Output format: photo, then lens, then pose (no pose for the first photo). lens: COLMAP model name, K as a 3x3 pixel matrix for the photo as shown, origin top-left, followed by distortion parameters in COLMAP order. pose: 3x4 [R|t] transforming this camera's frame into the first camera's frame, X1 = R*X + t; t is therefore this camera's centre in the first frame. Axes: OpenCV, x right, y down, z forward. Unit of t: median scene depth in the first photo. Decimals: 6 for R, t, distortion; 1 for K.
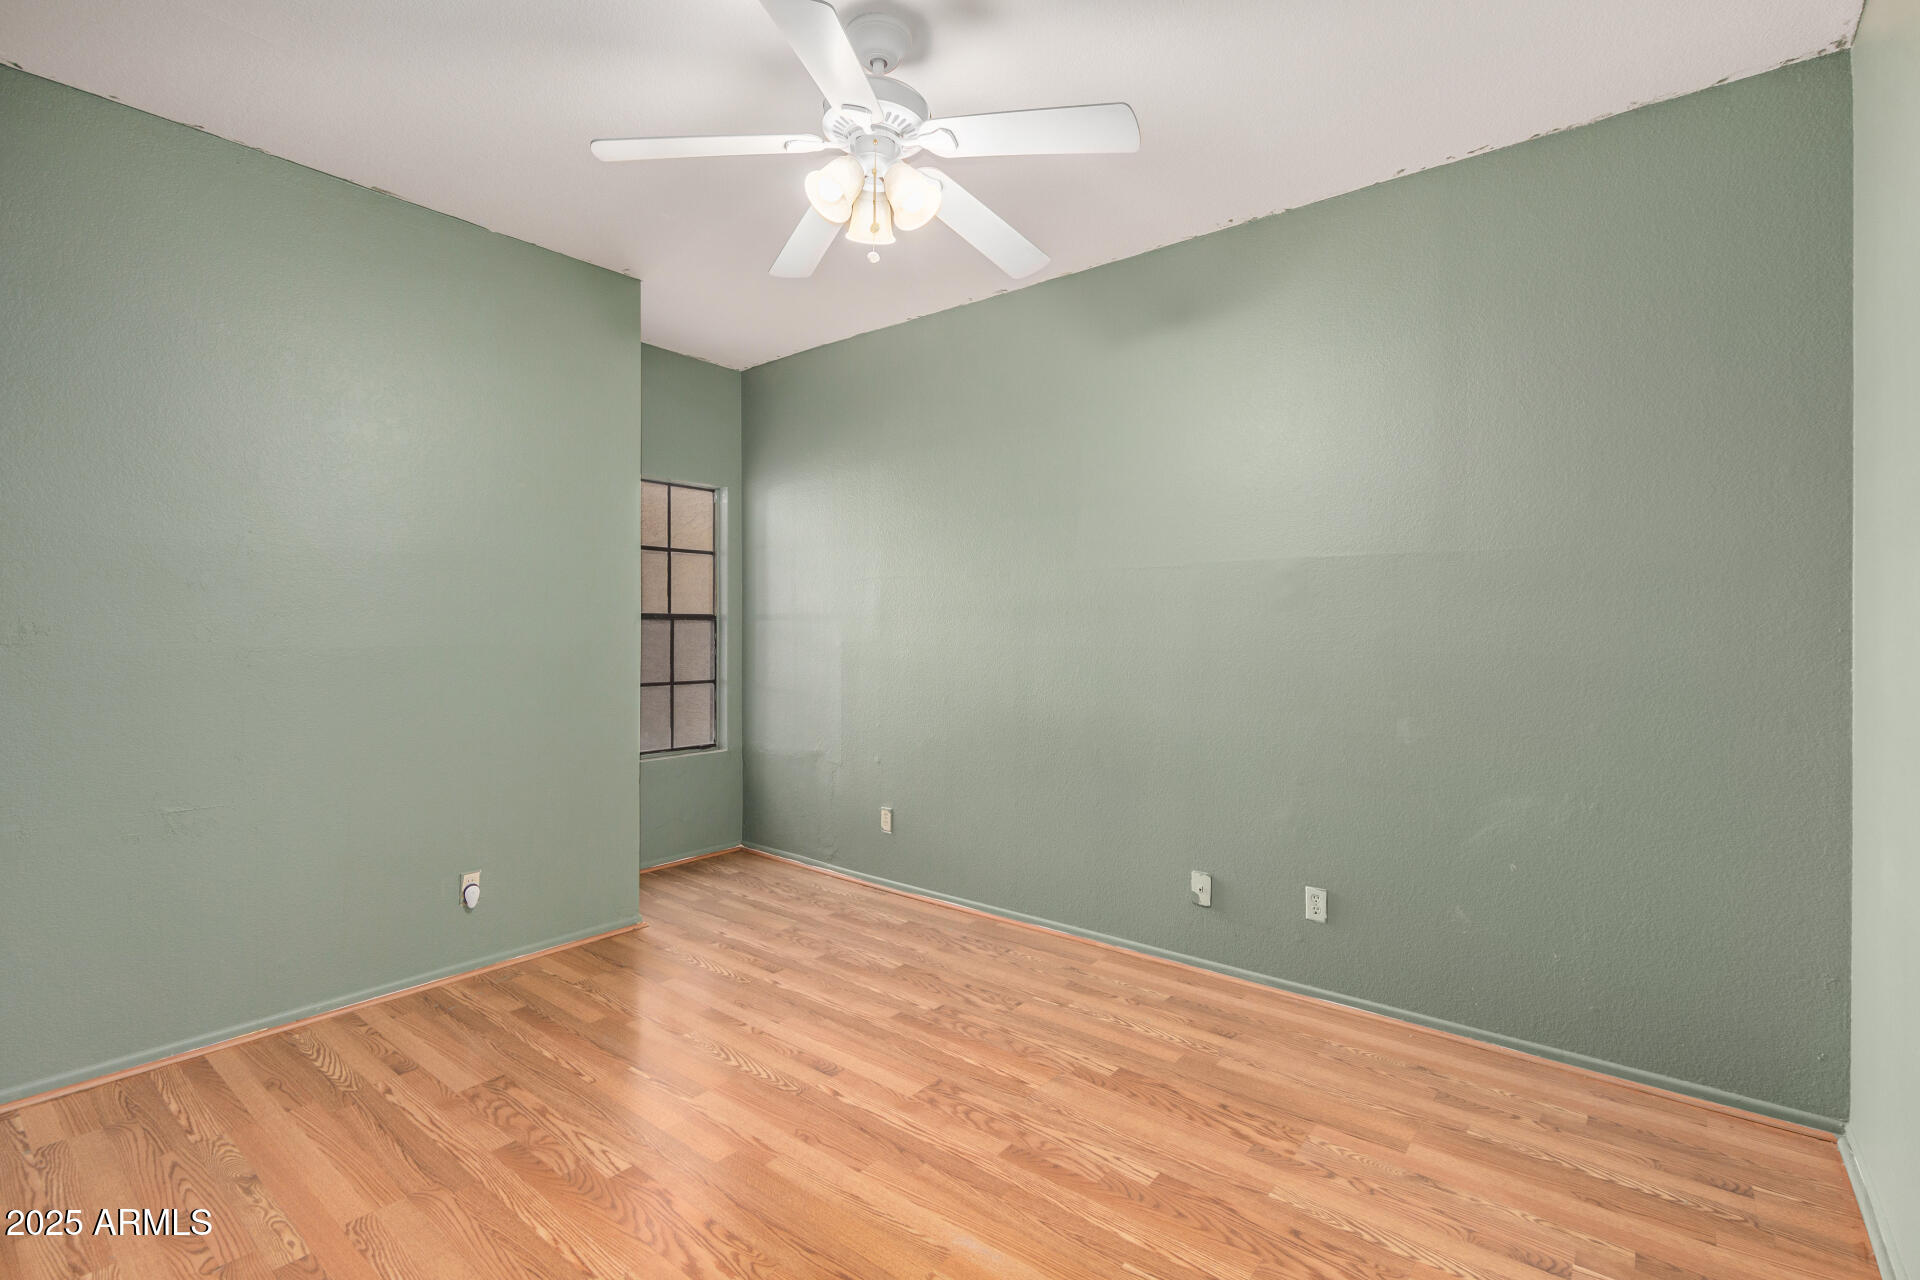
lens RADIAL K [[877.2, 0, 960.0], [0, 877.2, 640.0], [0, 0, 1]] dist [0.001244, -0.001634]
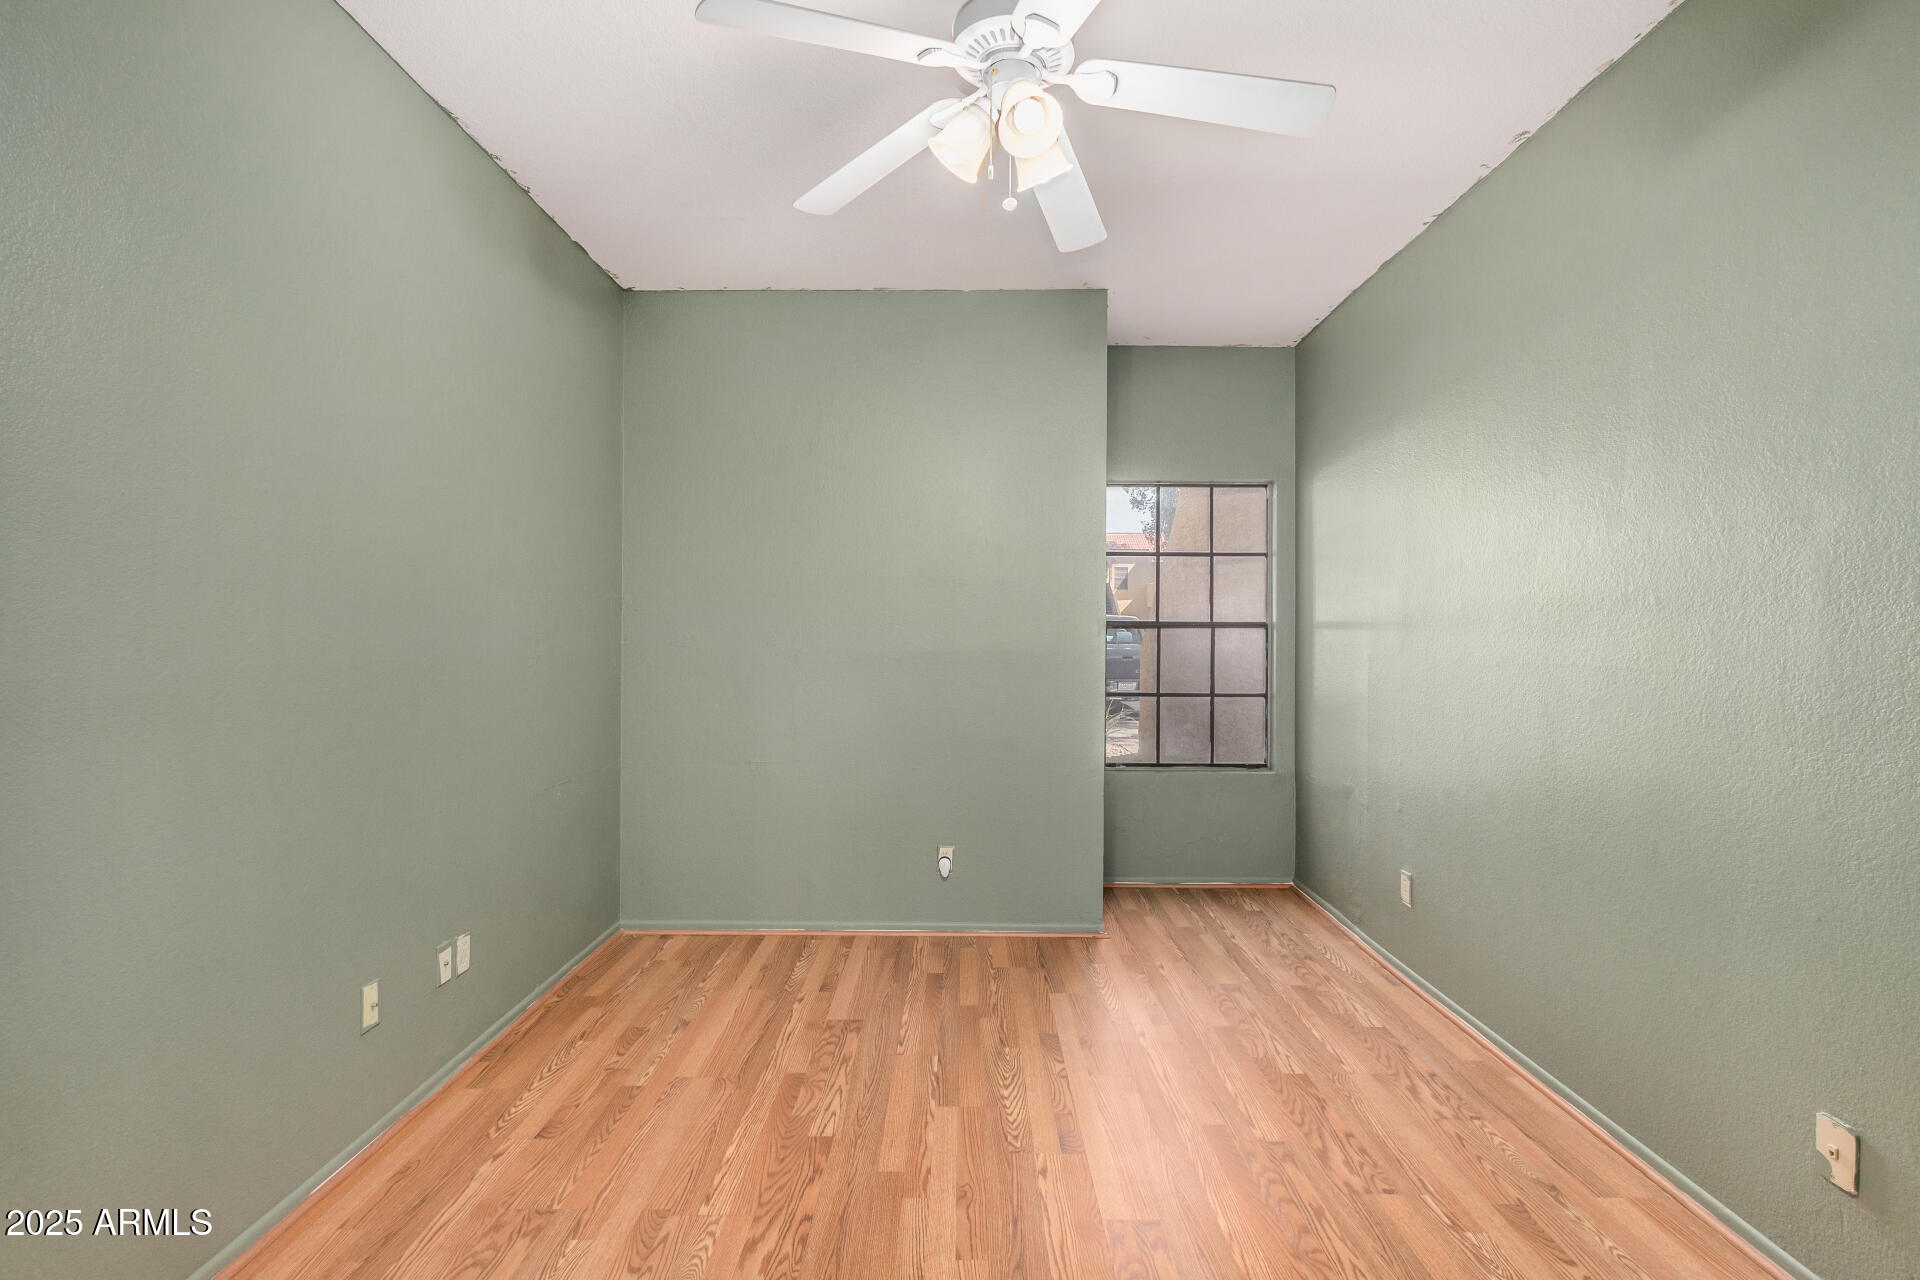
lens RADIAL K [[875.3, 0, 960.0], [0, 875.3, 640.0], [0, 0, 1]] dist [0.000081, -0.004238]
pose [[0.612964, 0.003106, -0.790105, 0.360569], [-0.011192, 0.999926, -0.004752, -0.003412], [0.790032, 0.011756, 0.612953, 0.292072]]
